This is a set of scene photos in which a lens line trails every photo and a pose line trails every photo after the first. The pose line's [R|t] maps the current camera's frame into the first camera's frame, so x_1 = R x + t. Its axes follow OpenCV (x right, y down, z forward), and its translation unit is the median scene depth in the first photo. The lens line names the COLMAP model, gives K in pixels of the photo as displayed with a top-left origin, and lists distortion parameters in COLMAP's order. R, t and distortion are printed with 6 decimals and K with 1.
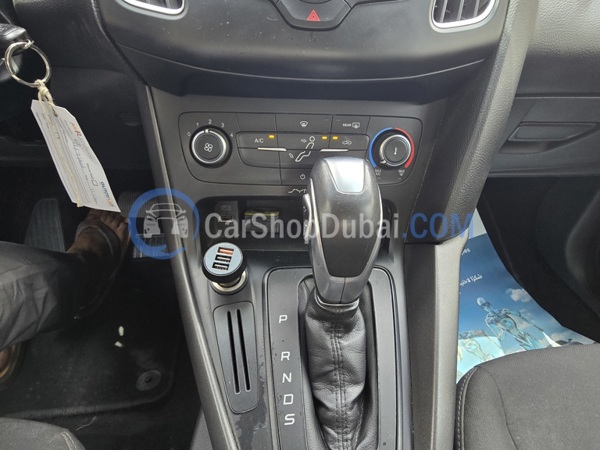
lens RADIAL K [[323.7, 0, 300.4], [0, 323.7, 225.0], [0, 0, 1]] dist [-0.004117, -0.002172]
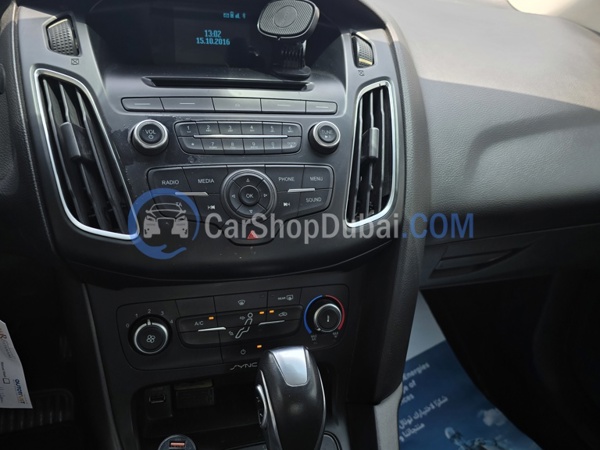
lens RADIAL K [[547.1, 0, 295.8], [0, 547.1, 225.3], [0, 0, 1]] dist [0.013884, 0.000000]
pose [[0.971328, -0.066220, 0.228334, -0.207240], [0.101393, 0.984086, -0.145926, -0.284709], [-0.215037, 0.164893, 0.962585, -0.786359]]
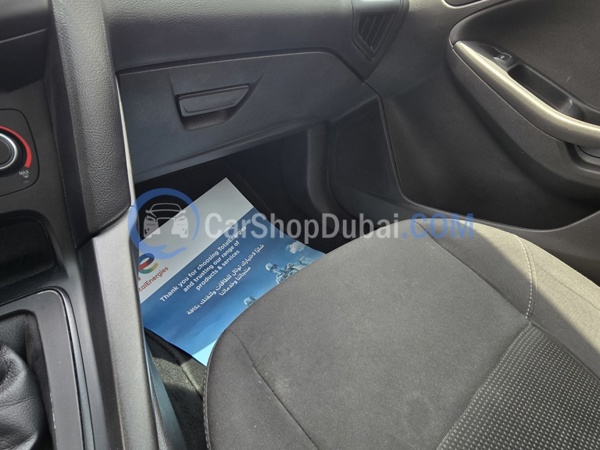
lens RADIAL K [[323.7, 0, 297.5], [0, 323.7, 226.4], [0, 0, 1]] dist [-0.004117, -0.002172]
pose [[0.796026, -0.371839, 0.477575, 0.454403], [0.384612, 0.920007, 0.075240, 0.182472], [-0.467350, 0.123788, 0.875363, -0.046625]]
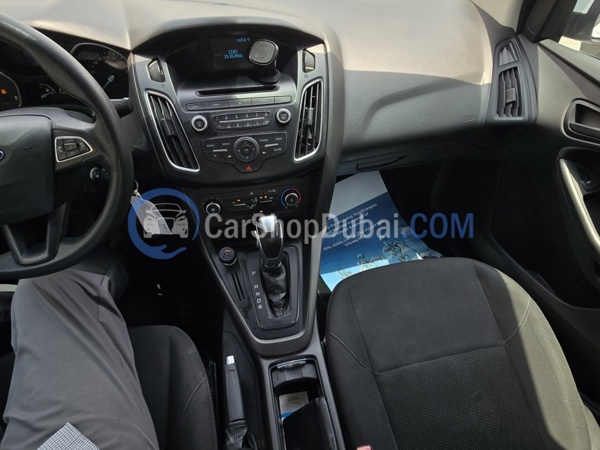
lens RADIAL K [[323.7, 0, 298.1], [0, 323.7, 222.3], [0, 0, 1]] dist [-0.004117, -0.002172]
pose [[0.990289, -0.124168, 0.062523, 0.174772], [0.109865, 0.974567, 0.195317, -0.535863], [-0.085185, -0.186552, 0.978745, -1.389598]]
